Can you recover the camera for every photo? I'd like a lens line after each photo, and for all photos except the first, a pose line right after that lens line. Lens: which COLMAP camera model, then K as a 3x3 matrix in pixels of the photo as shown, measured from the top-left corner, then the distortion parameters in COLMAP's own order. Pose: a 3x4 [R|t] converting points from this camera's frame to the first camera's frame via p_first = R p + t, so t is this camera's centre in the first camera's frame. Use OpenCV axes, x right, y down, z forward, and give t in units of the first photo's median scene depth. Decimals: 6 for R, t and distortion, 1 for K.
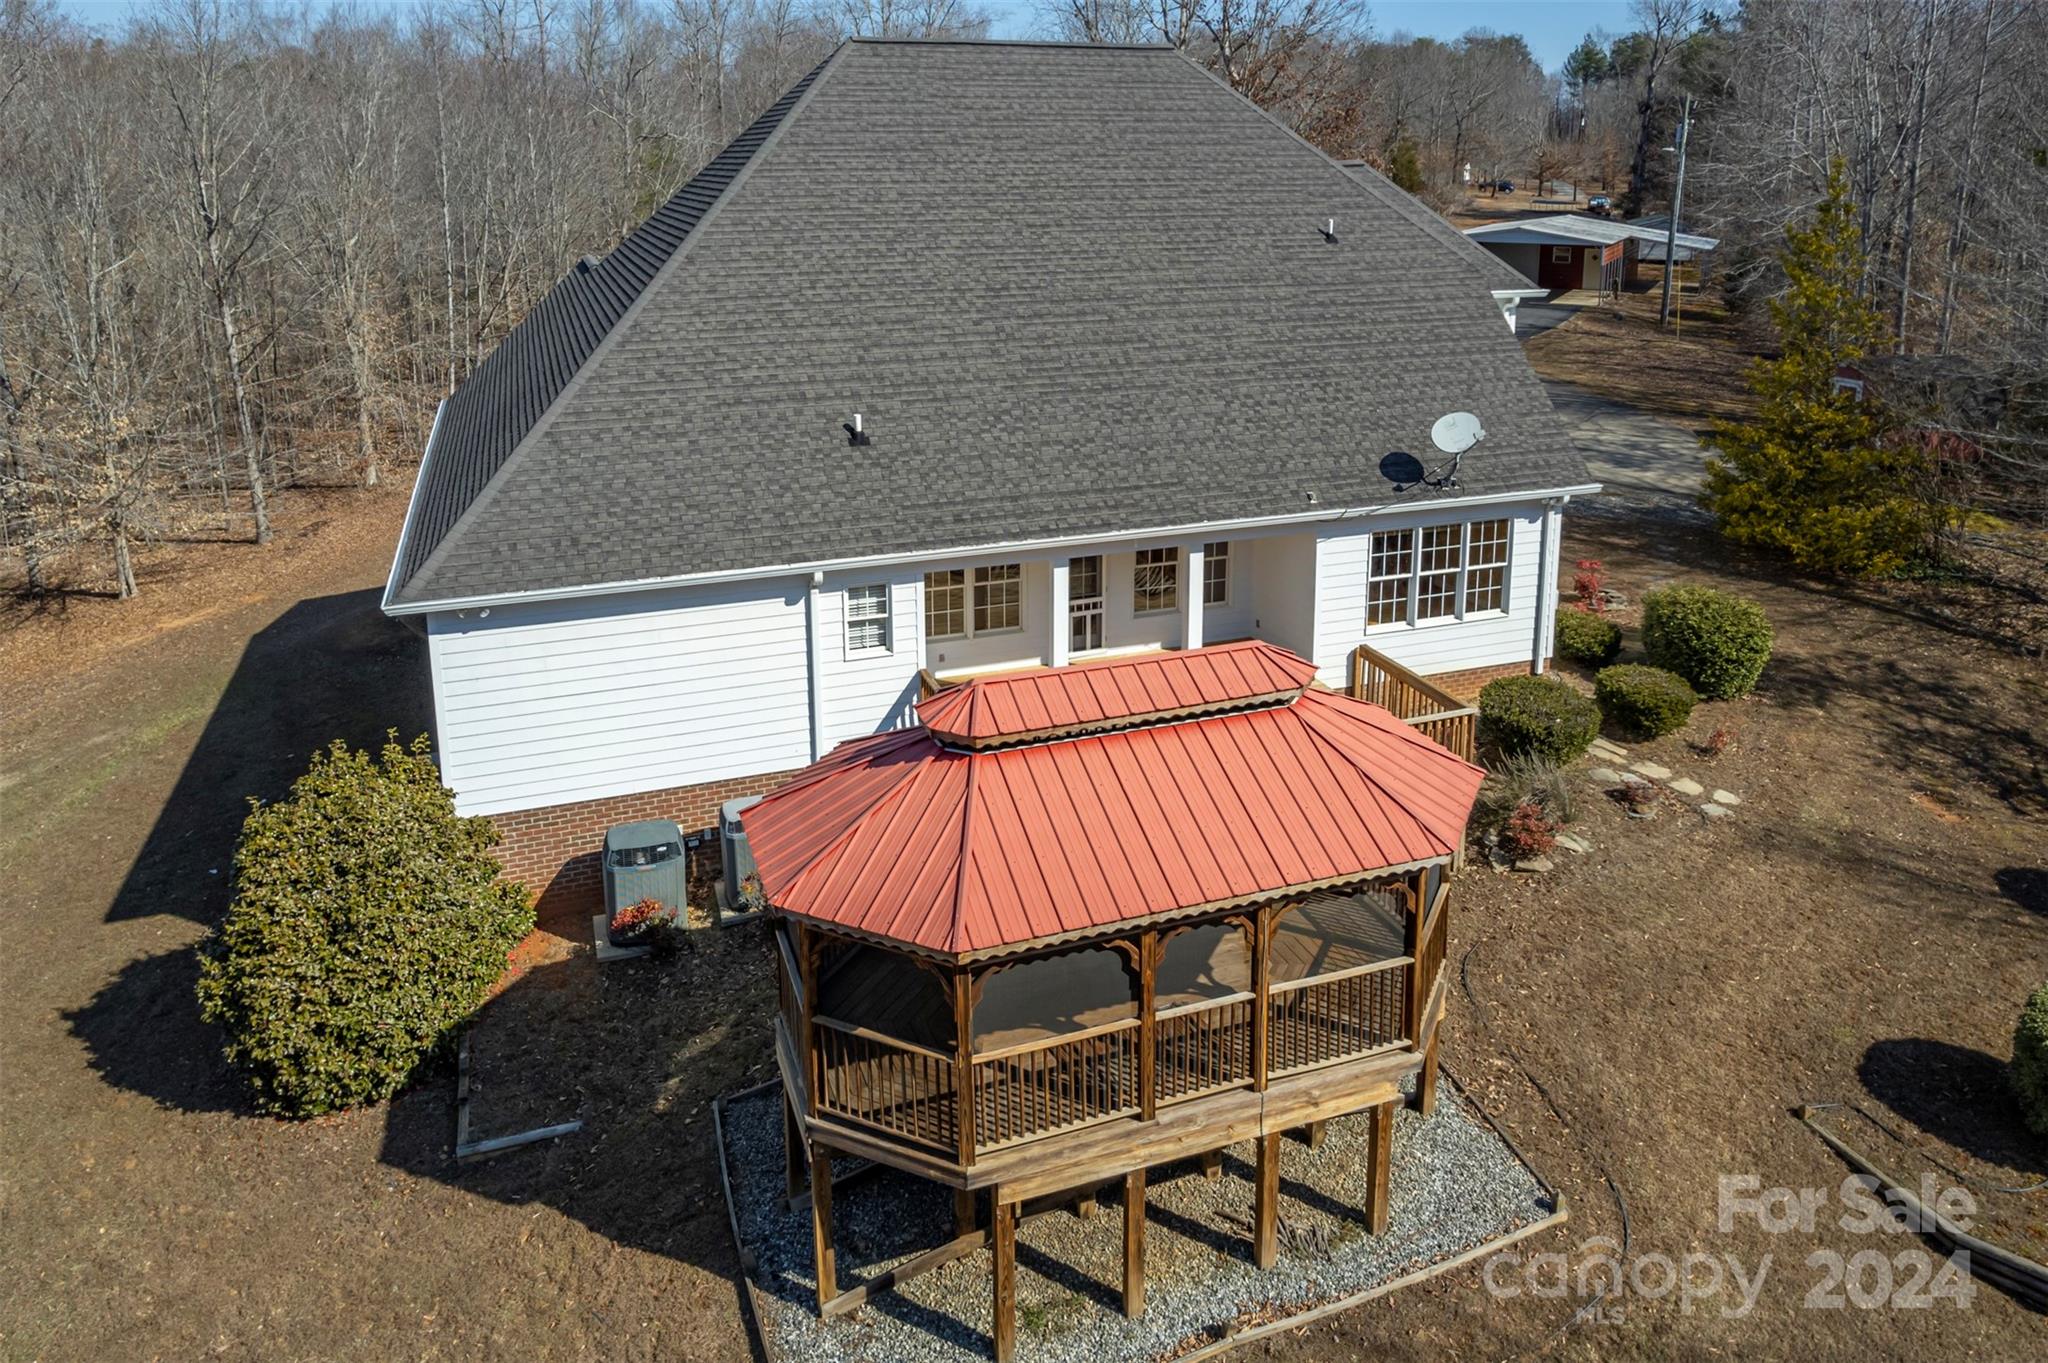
lens RADIAL K [[1368.3, 0, 1013.6], [0, 1368.3, 512.3], [0, 0, 1]] dist [-0.029973, 0.016004]
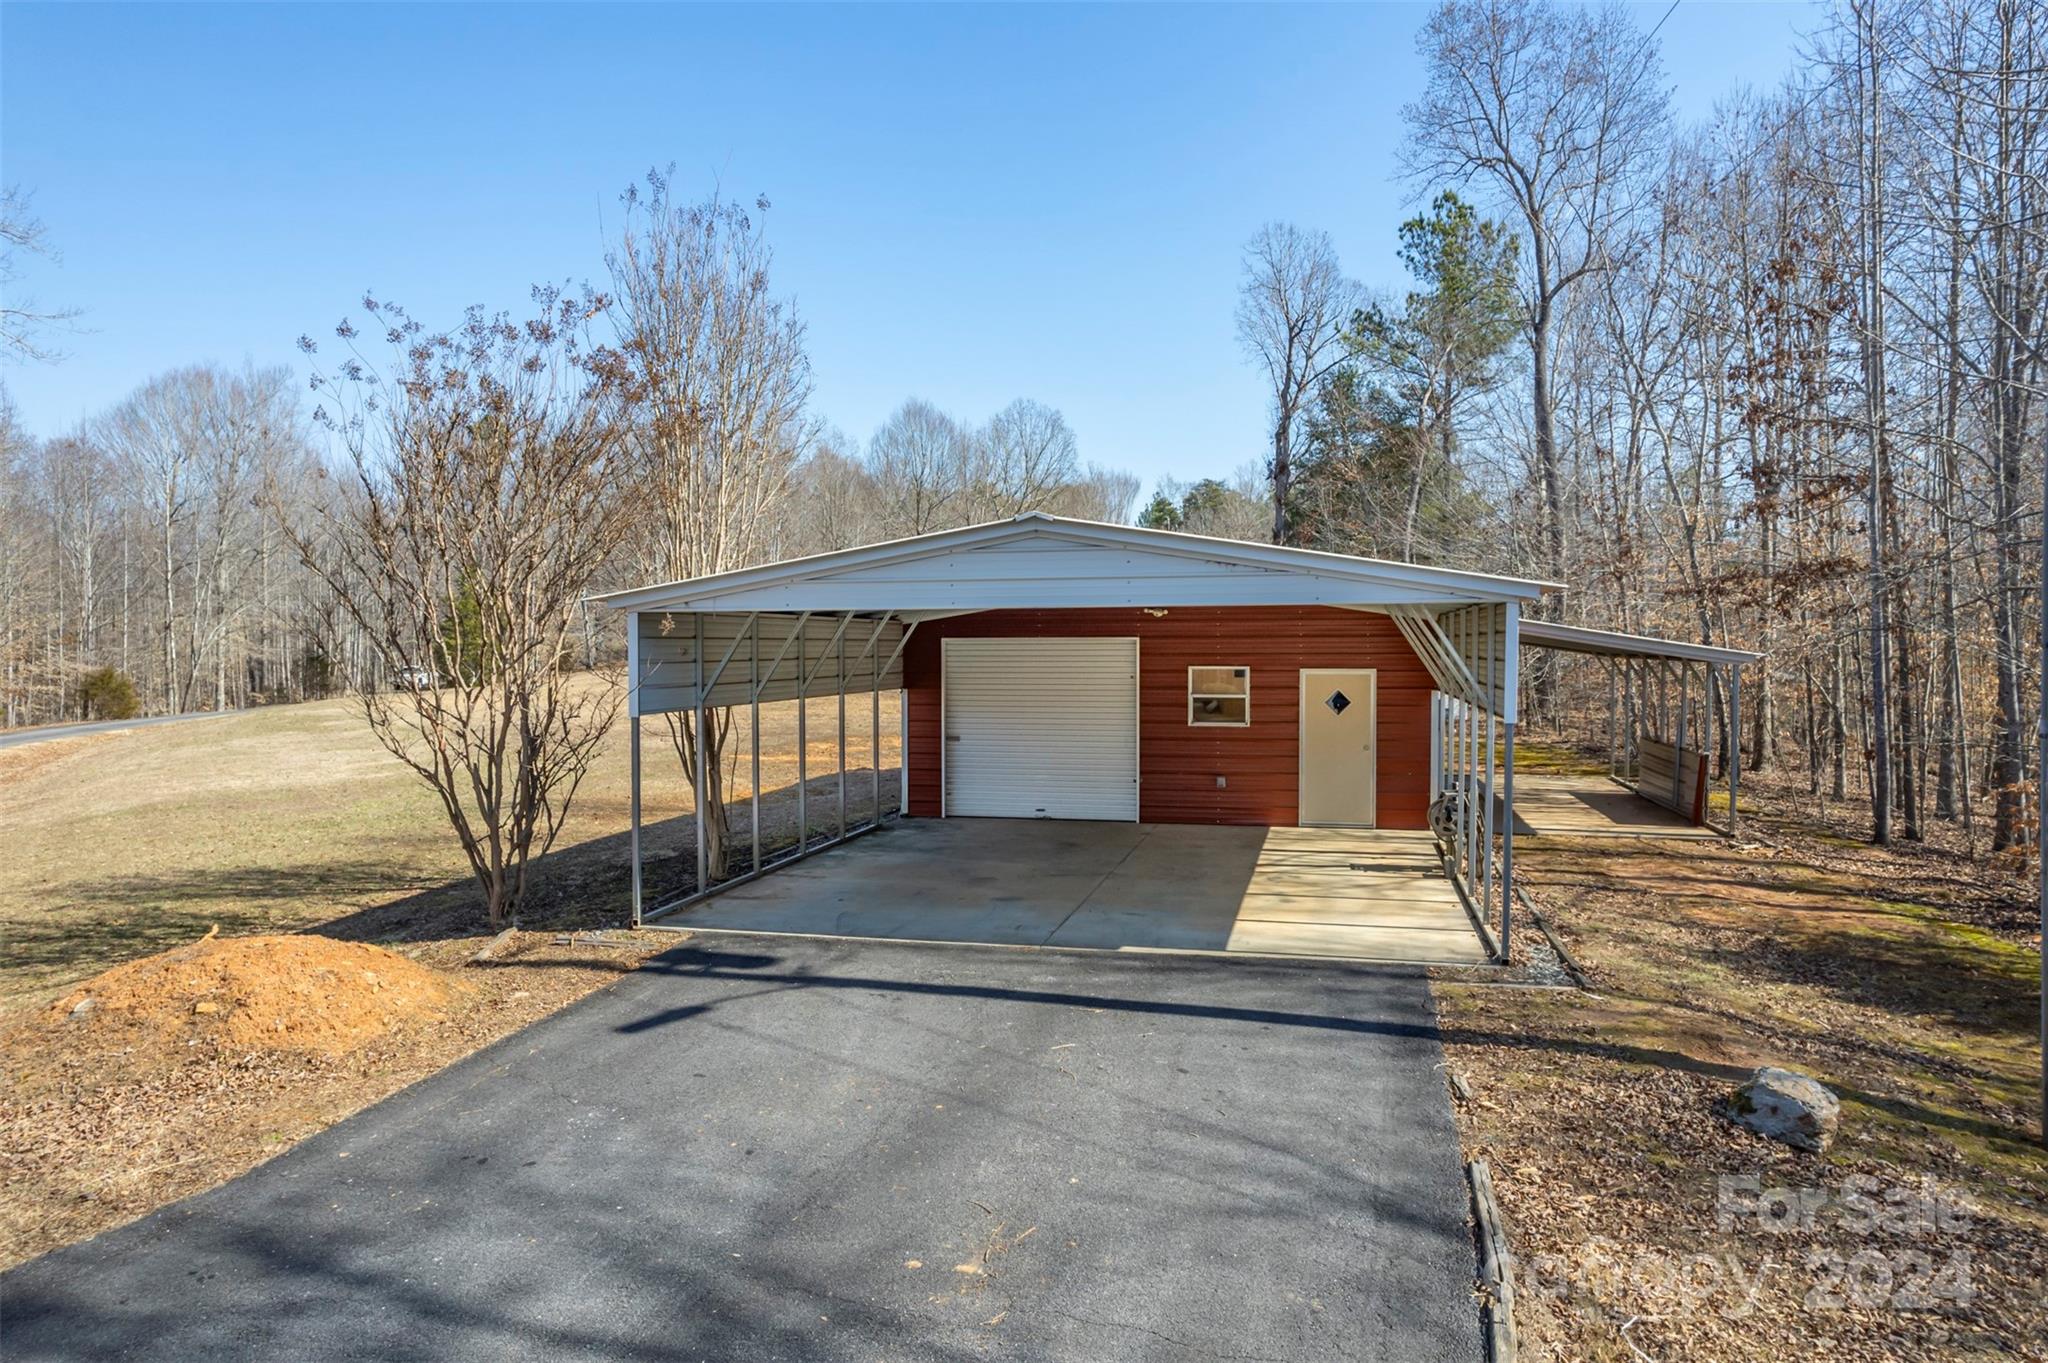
lens RADIAL K [[1291.1, 0, 1029.9], [0, 1291.1, 676.3], [0, 0, 1]] dist [-0.044006, 0.035697]
pose [[0.957837, 0.004341, 0.287279, 1.126168], [0.060807, 0.974173, -0.217460, -0.536154], [-0.280804, 0.225760, 0.932835, 2.961035]]
